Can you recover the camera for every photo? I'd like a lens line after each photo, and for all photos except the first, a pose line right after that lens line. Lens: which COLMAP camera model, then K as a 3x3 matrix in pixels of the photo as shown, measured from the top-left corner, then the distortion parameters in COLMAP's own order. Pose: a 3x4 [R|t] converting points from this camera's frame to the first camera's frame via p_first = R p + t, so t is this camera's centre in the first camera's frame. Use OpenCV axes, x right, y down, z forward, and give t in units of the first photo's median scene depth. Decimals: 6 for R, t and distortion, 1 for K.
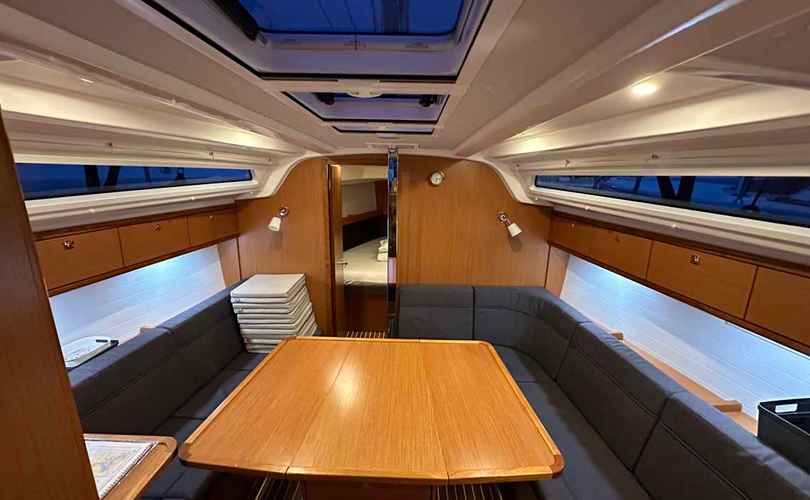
lens RADIAL K [[323.5, 0, 403.5], [0, 323.5, 248.8], [0, 0, 1]] dist [-0.001654, 0.000538]
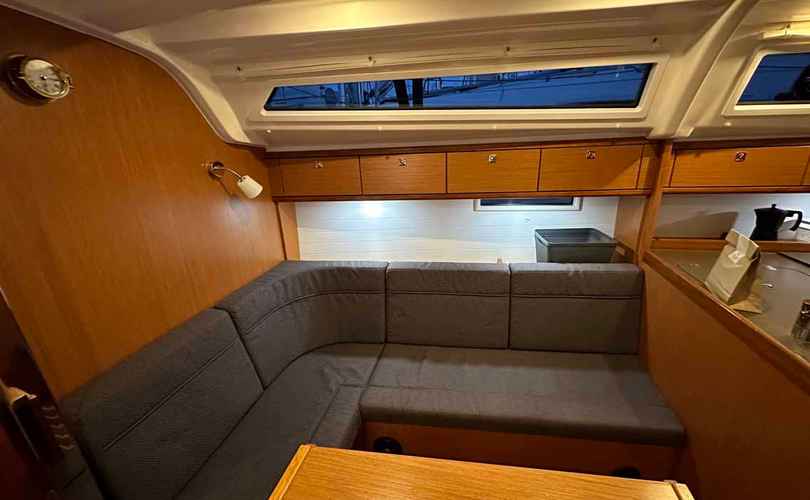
lens RADIAL K [[323.5, 0, 403.3], [0, 323.5, 247.6], [0, 0, 1]] dist [-0.001654, 0.000538]
pose [[0.196872, -0.338499, 0.920141, -0.197887], [0.269059, 0.921130, 0.281295, -0.048126], [-0.942788, 0.192193, 0.272421, 0.590106]]
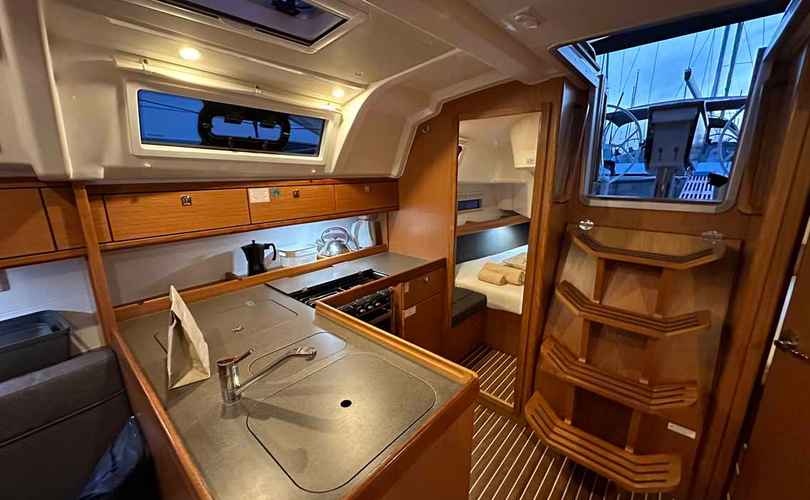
lens RADIAL K [[323.5, 0, 405.7], [0, 323.5, 247.5], [0, 0, 1]] dist [-0.001654, 0.000538]
pose [[-0.770772, -0.166079, 0.615084, -0.112114], [0.132959, 0.902240, 0.410227, 0.028414], [-0.623083, 0.397972, -0.673340, 0.303158]]
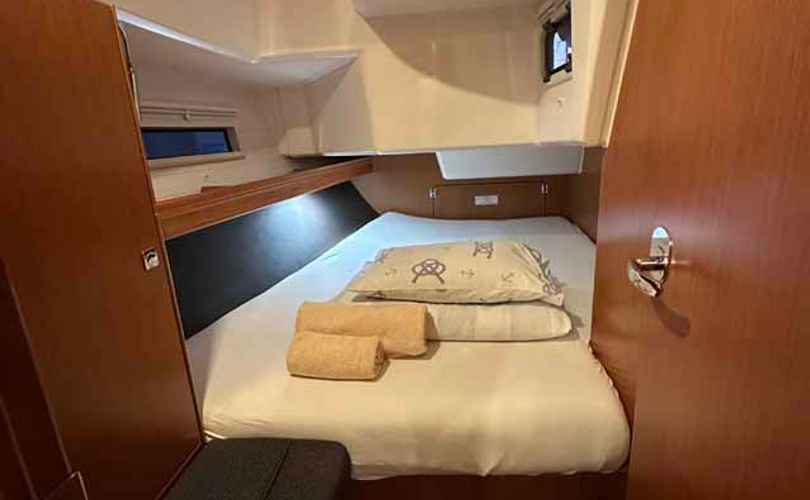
lens RADIAL K [[438.8, 0, 402.1], [0, 438.8, 243.7], [0, 0, 1]] dist [-0.004352, 0.000769]
pose [[-0.996716, 0.025140, 0.076981, 0.256355], [0.058197, 0.883387, 0.465016, 0.348097], [-0.056314, 0.467969, -0.881949, -0.314390]]
